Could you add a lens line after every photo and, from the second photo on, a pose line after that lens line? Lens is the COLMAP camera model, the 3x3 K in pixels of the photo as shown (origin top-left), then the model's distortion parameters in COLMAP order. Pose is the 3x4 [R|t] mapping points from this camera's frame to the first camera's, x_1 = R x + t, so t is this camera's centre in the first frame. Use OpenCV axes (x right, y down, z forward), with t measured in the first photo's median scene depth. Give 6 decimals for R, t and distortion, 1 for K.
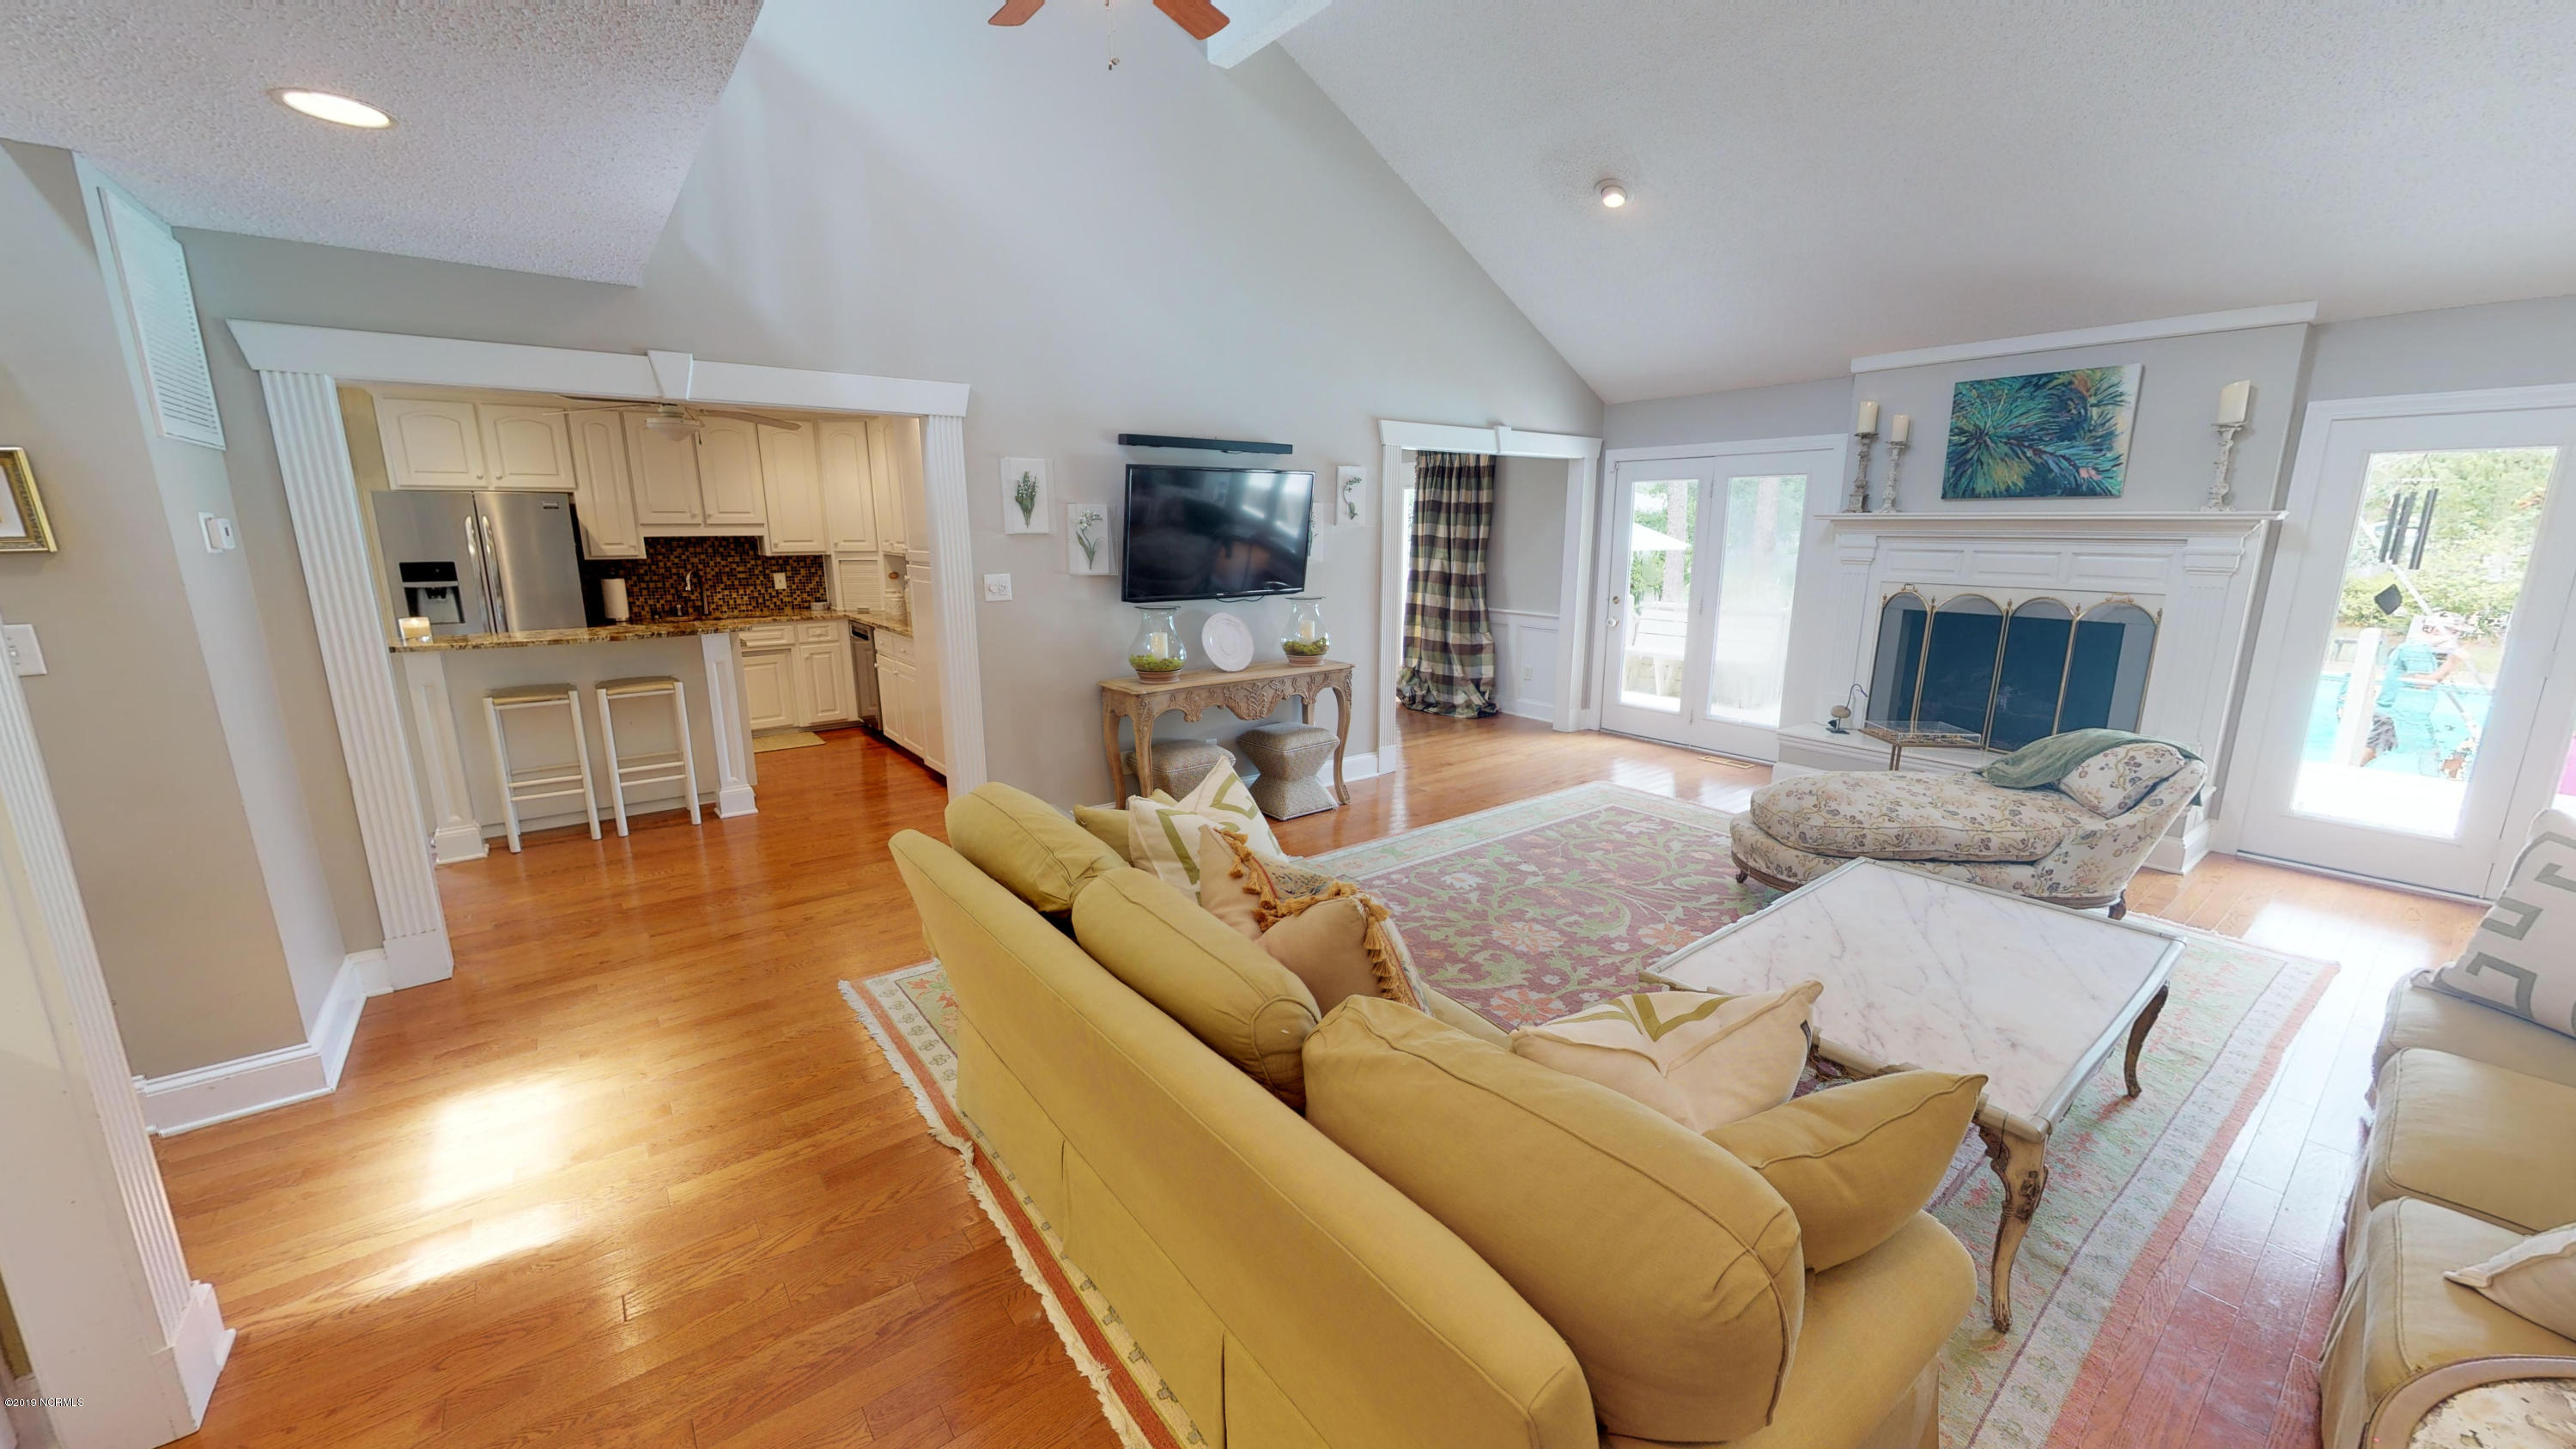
lens RADIAL K [[945.5, 0, 1288.6], [0, 945.5, 725.9], [0, 0, 1]] dist [0.001317, 0.000102]
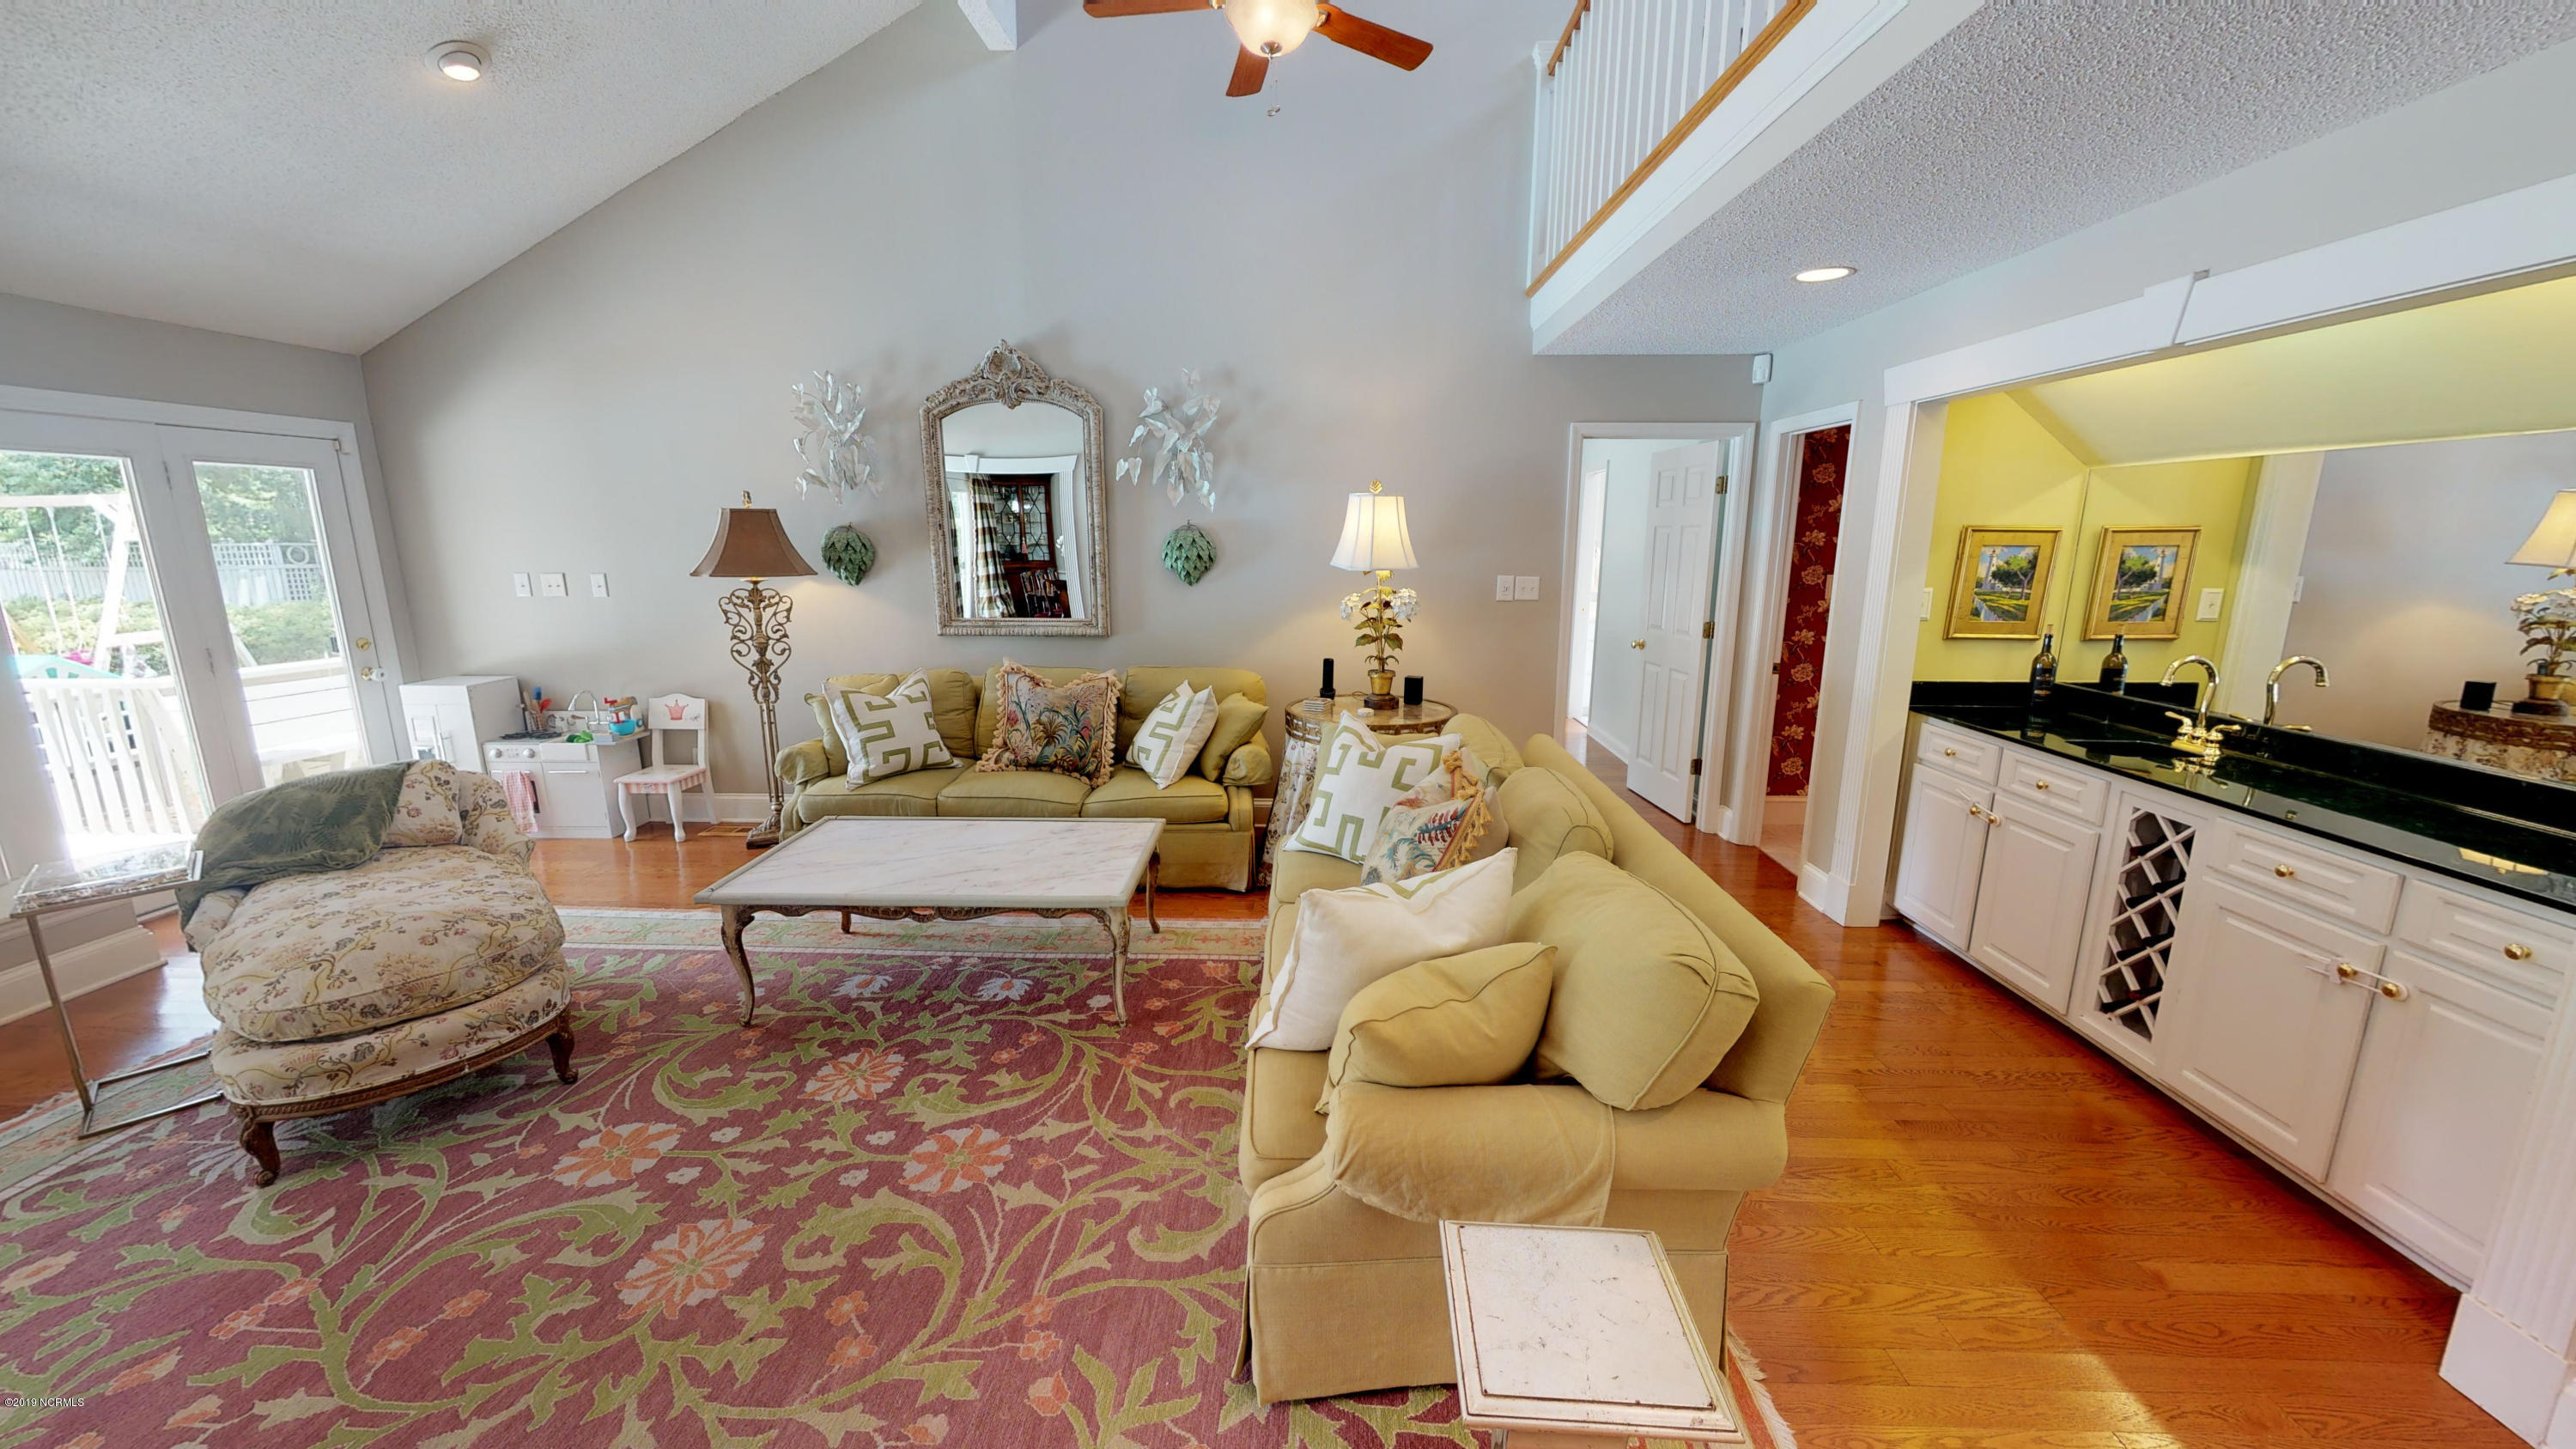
lens RADIAL K [[945.5, 0, 1288.6], [0, 945.5, 725.9], [0, 0, 1]] dist [0.001317, 0.000102]
pose [[-0.772873, -0.128088, 0.621499, -0.256031], [0.135410, 0.923566, 0.358734, -0.175326], [-0.619945, 0.361413, -0.696454, 0.816586]]
